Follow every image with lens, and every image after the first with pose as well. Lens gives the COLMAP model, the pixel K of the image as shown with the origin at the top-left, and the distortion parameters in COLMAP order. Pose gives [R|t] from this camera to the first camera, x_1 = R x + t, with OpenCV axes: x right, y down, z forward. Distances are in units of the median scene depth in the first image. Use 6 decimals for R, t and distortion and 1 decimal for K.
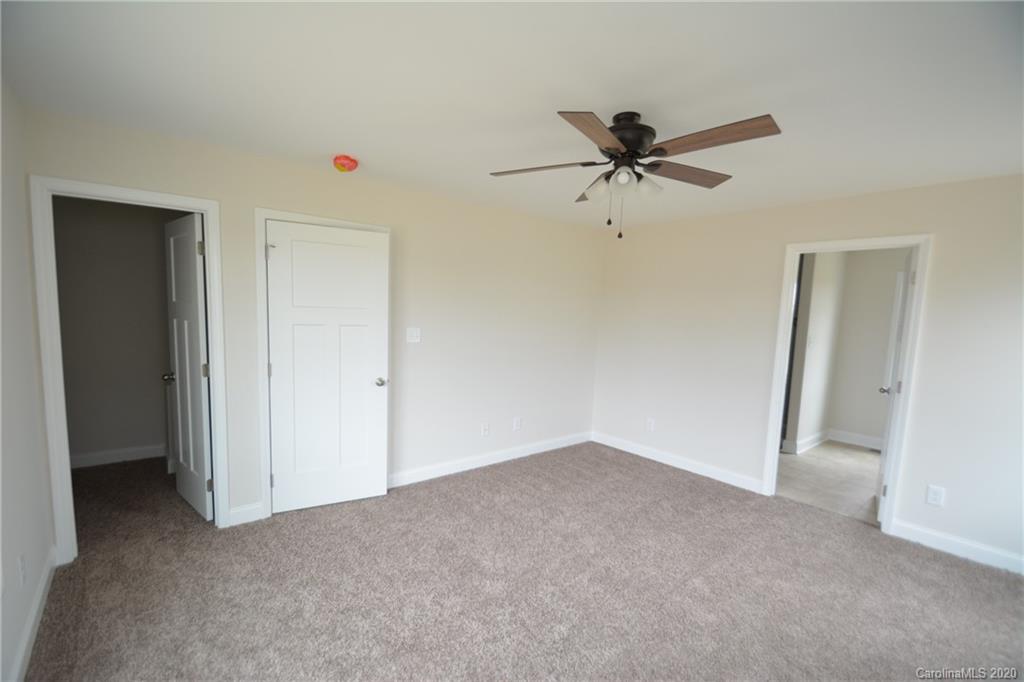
lens RADIAL K [[447.8, 0, 504.3], [0, 447.8, 359.1], [0, 0, 1]] dist [0.016063, -0.019434]
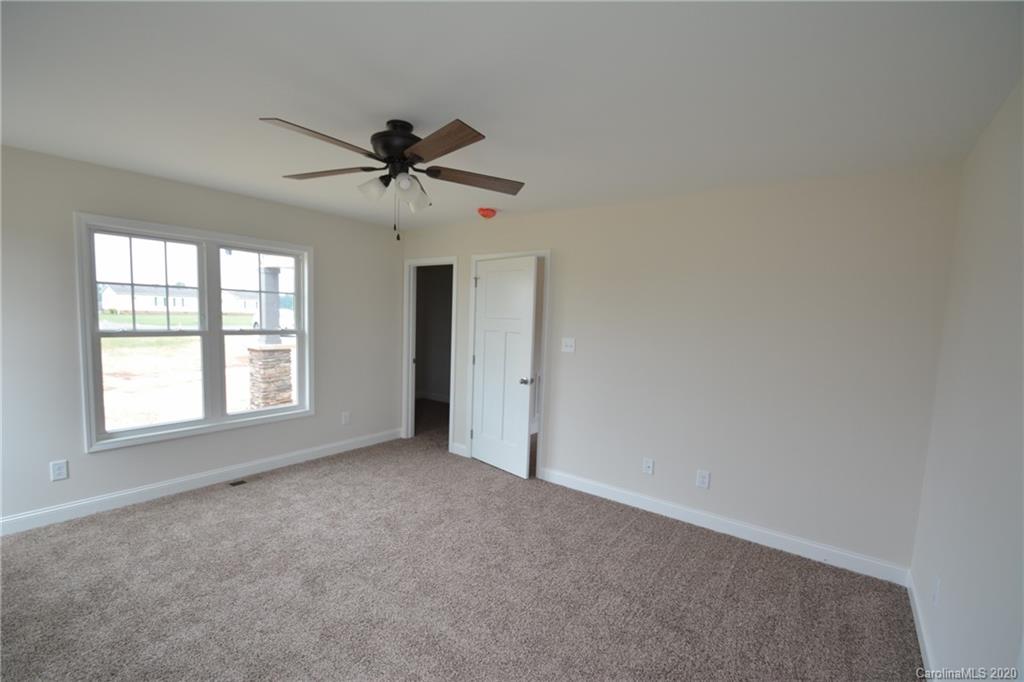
lens RADIAL K [[447.8, 0, 504.3], [0, 447.8, 359.1], [0, 0, 1]] dist [0.016063, -0.019434]
pose [[0.245422, 0.071287, -0.966792, 0.958875], [-0.137455, 0.989775, 0.038089, -0.049092], [0.959622, 0.123542, 0.252712, 0.716026]]
